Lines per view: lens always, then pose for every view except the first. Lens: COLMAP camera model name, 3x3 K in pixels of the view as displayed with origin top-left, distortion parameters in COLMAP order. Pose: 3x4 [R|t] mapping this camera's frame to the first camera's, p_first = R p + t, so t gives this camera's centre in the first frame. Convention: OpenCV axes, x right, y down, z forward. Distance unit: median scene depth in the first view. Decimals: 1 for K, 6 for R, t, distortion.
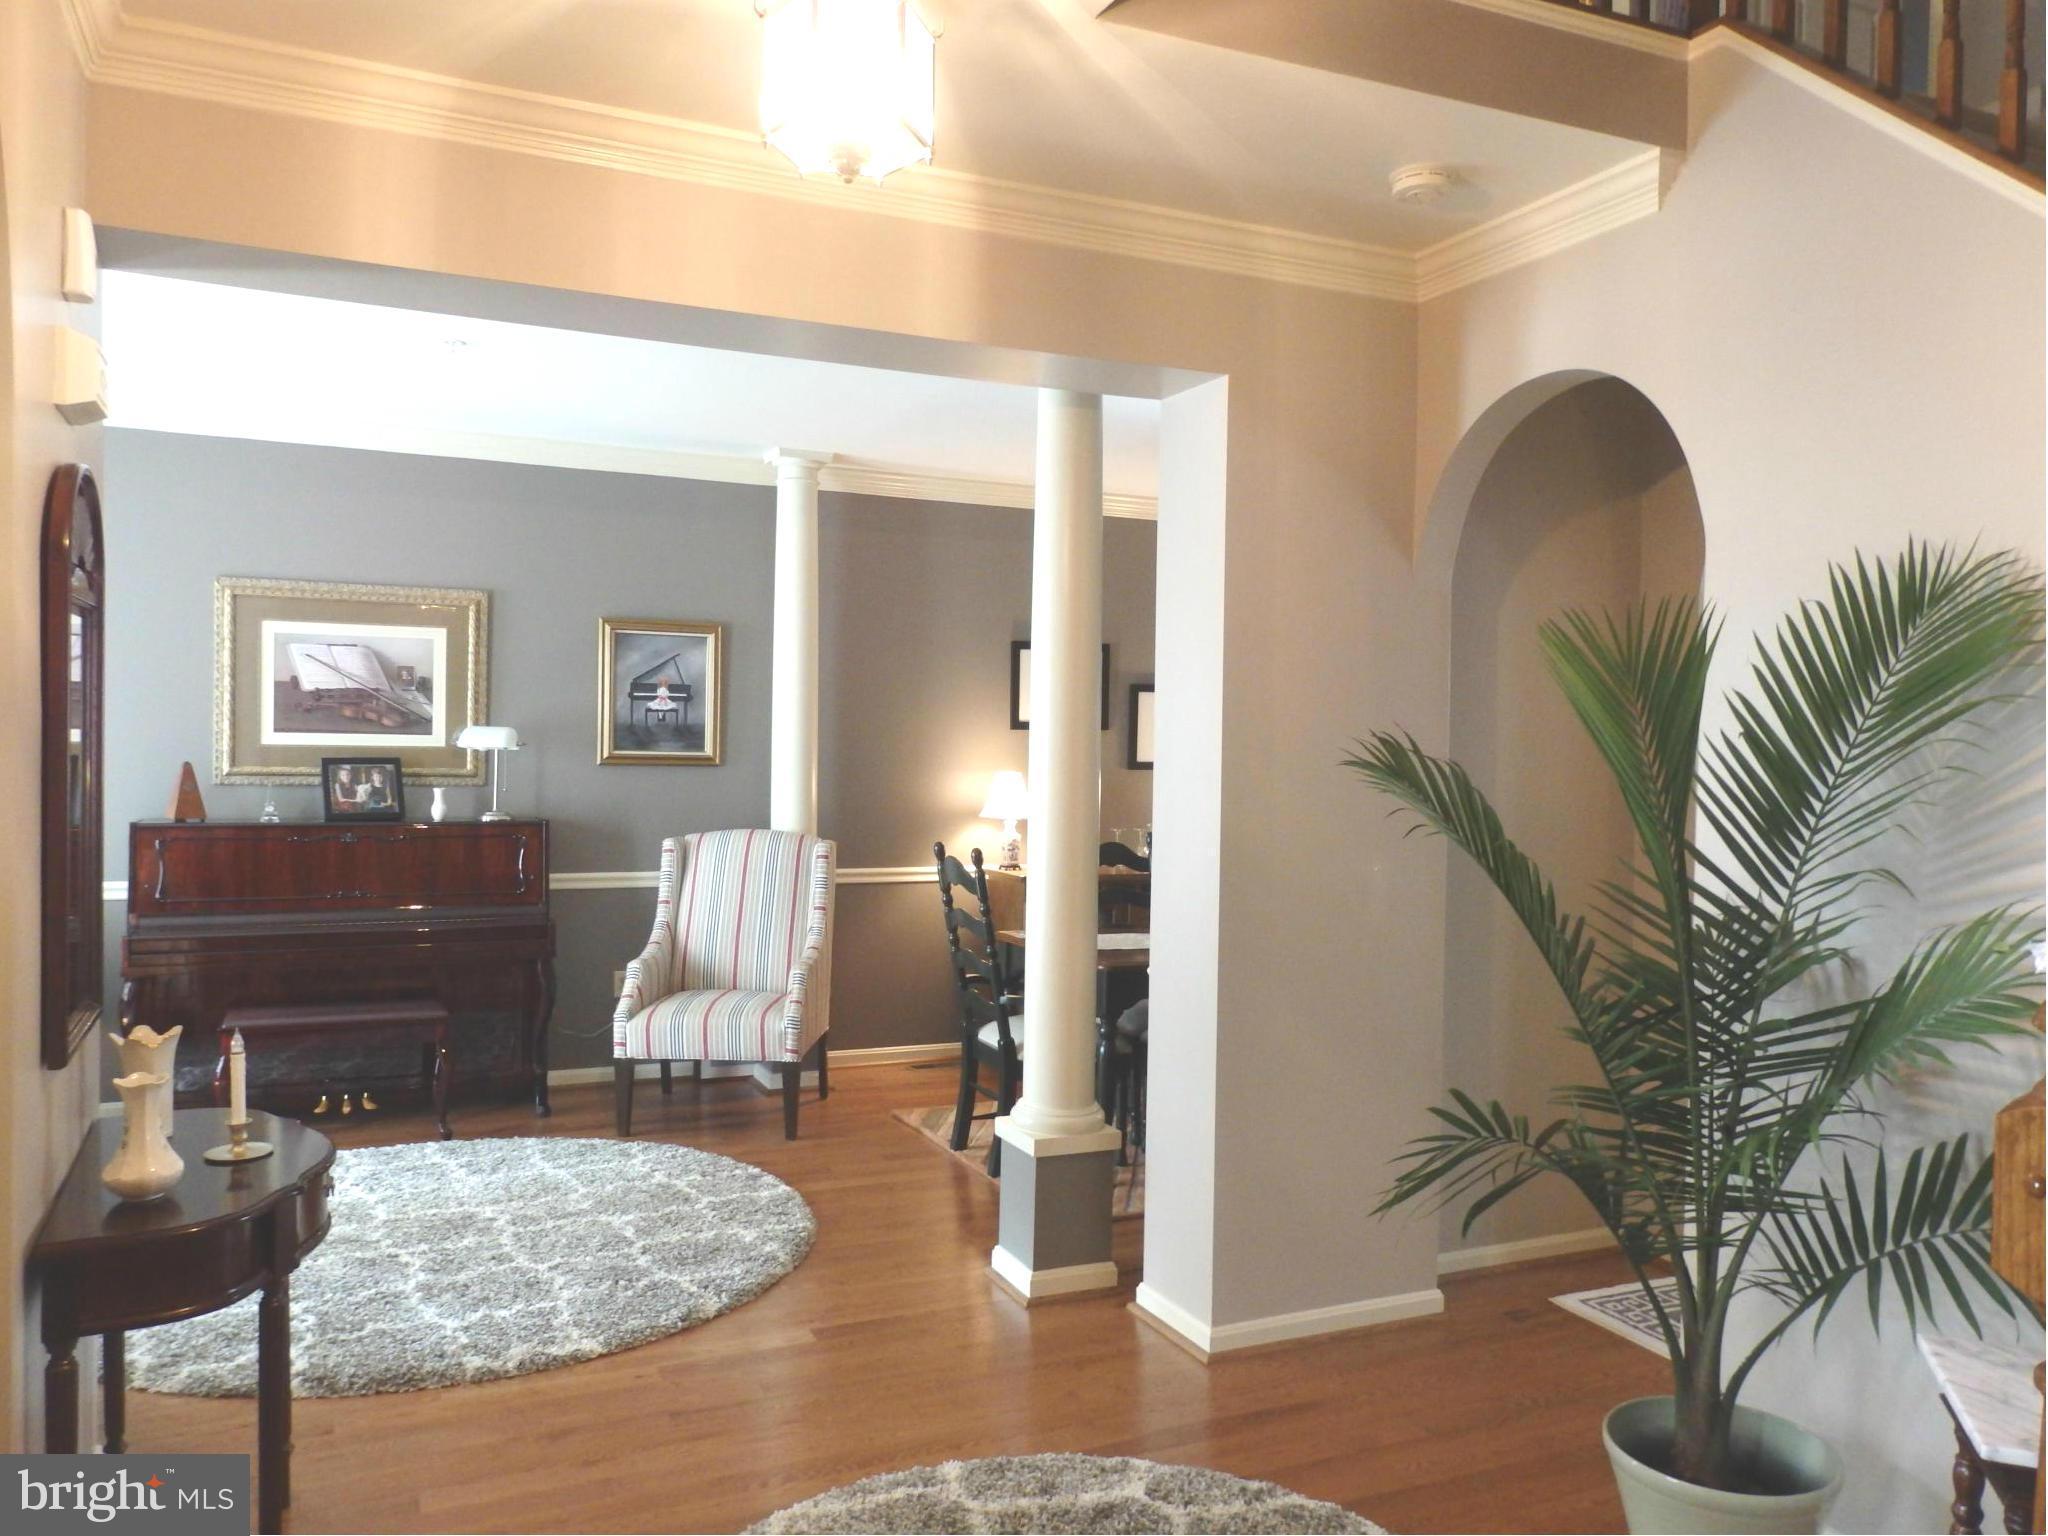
lens RADIAL K [[1516.7, 0, 1023.8], [0, 1516.7, 770.5], [0, 0, 1]] dist [-0.002998, 0.009745]
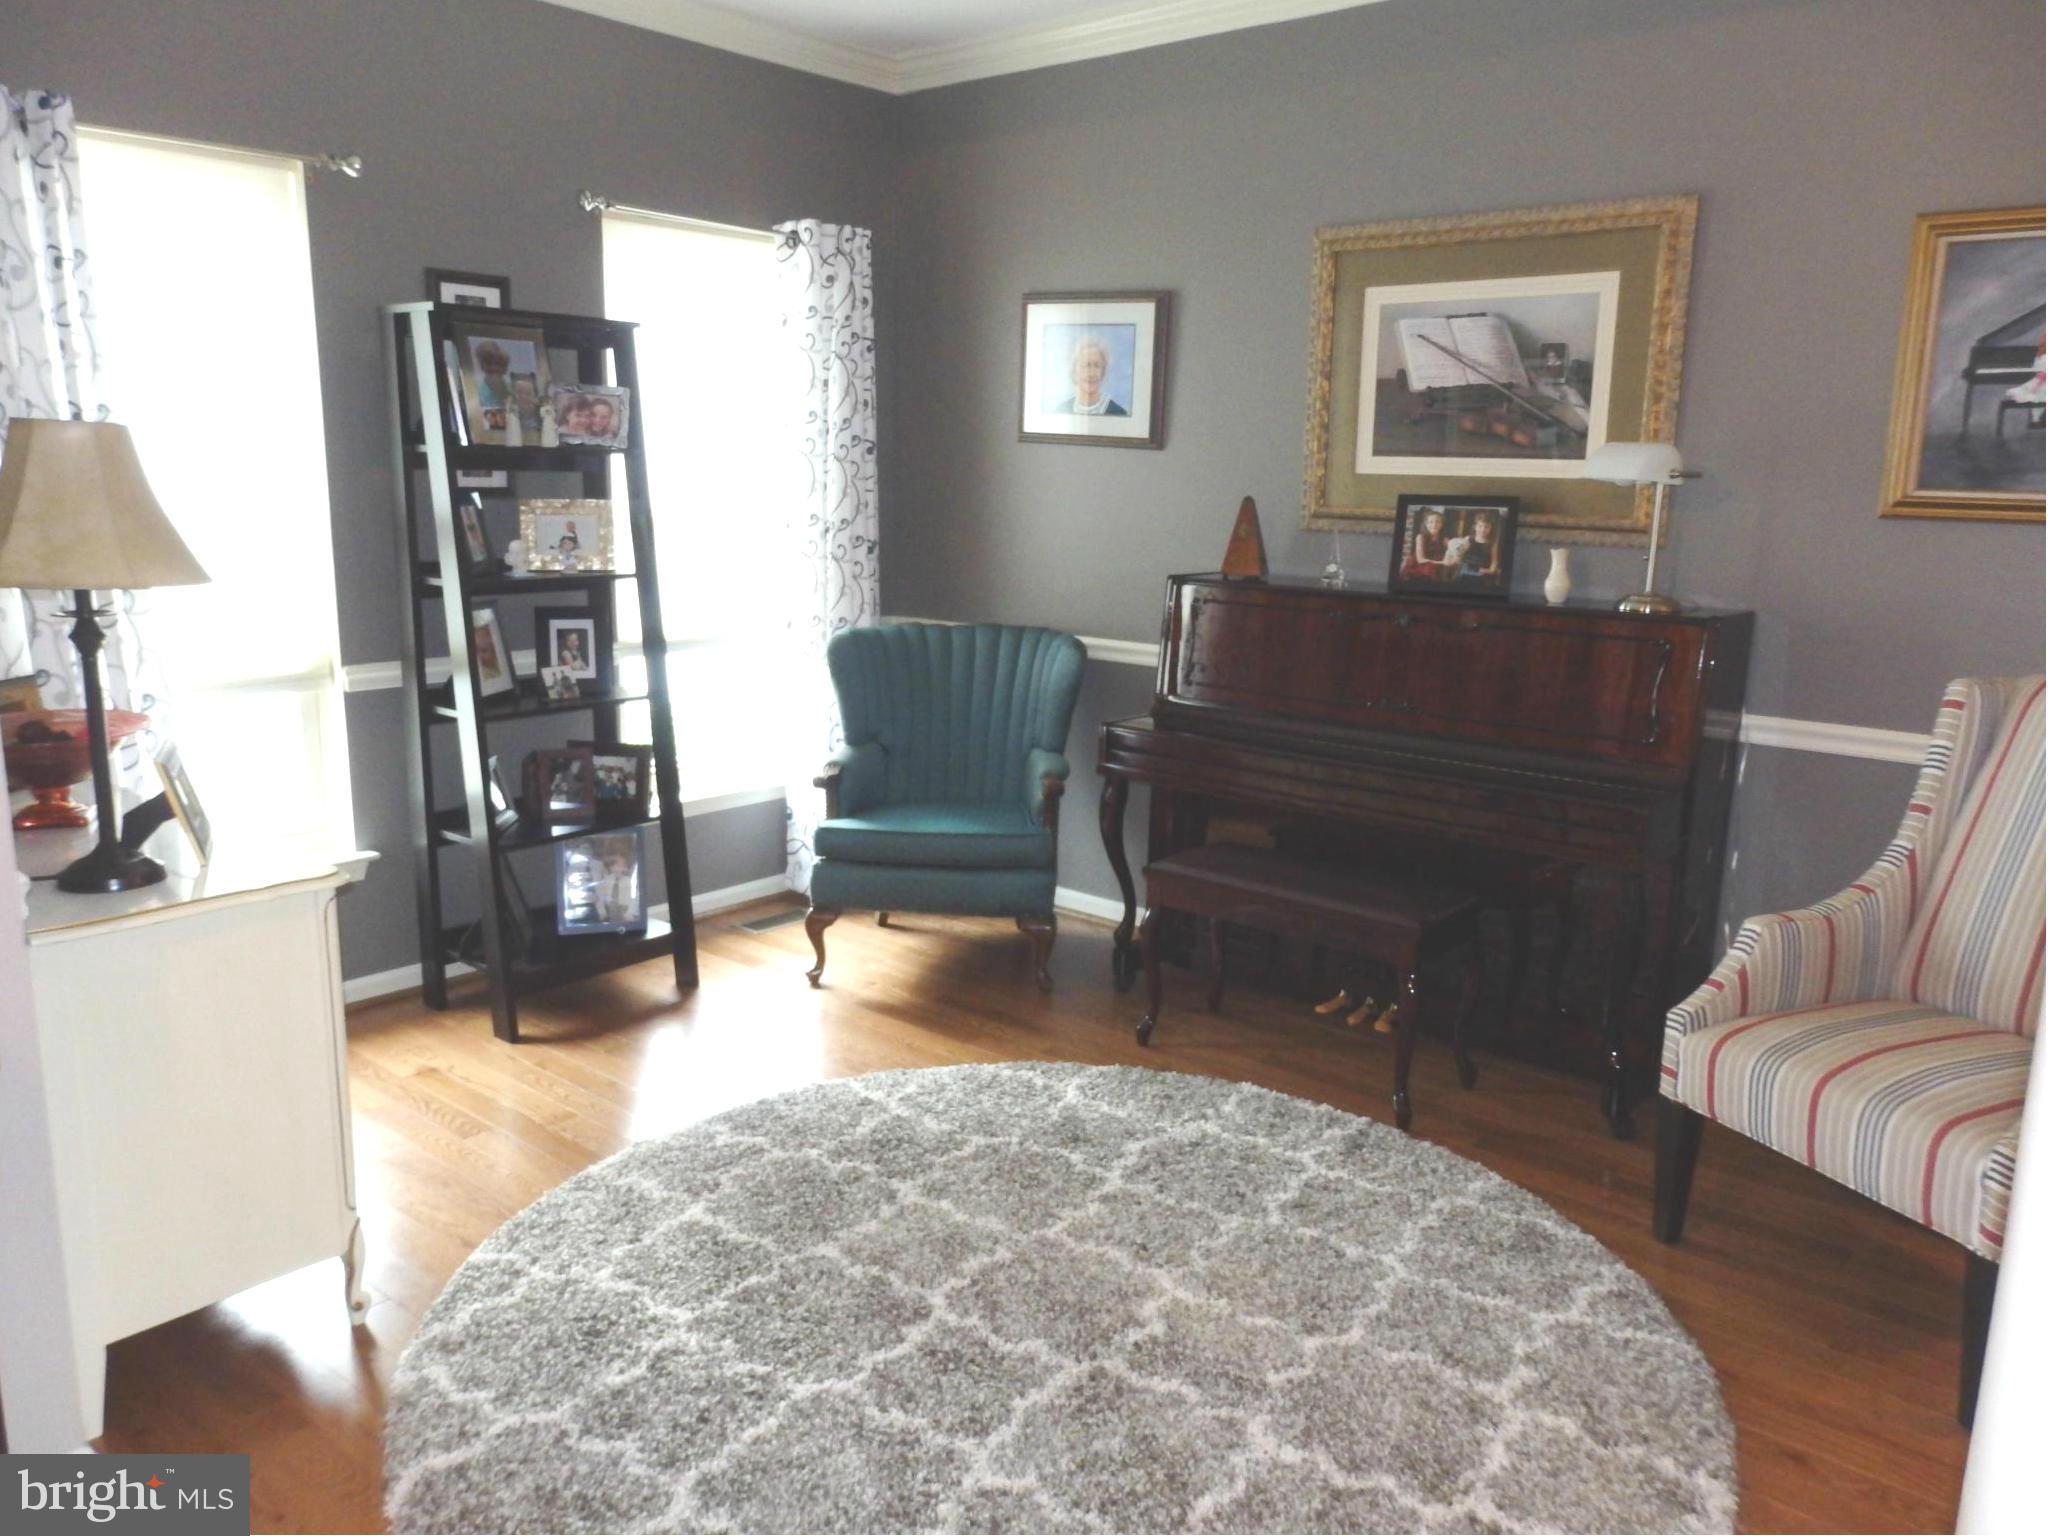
lens RADIAL K [[1516.7, 0, 1023.5], [0, 1516.7, 767.3], [0, 0, 1]] dist [-0.002998, 0.009745]
pose [[0.412254, 0.175731, -0.893961, 0.078075], [-0.026411, 0.983114, 0.181077, -0.006515], [0.910686, -0.051040, 0.409934, 0.564454]]
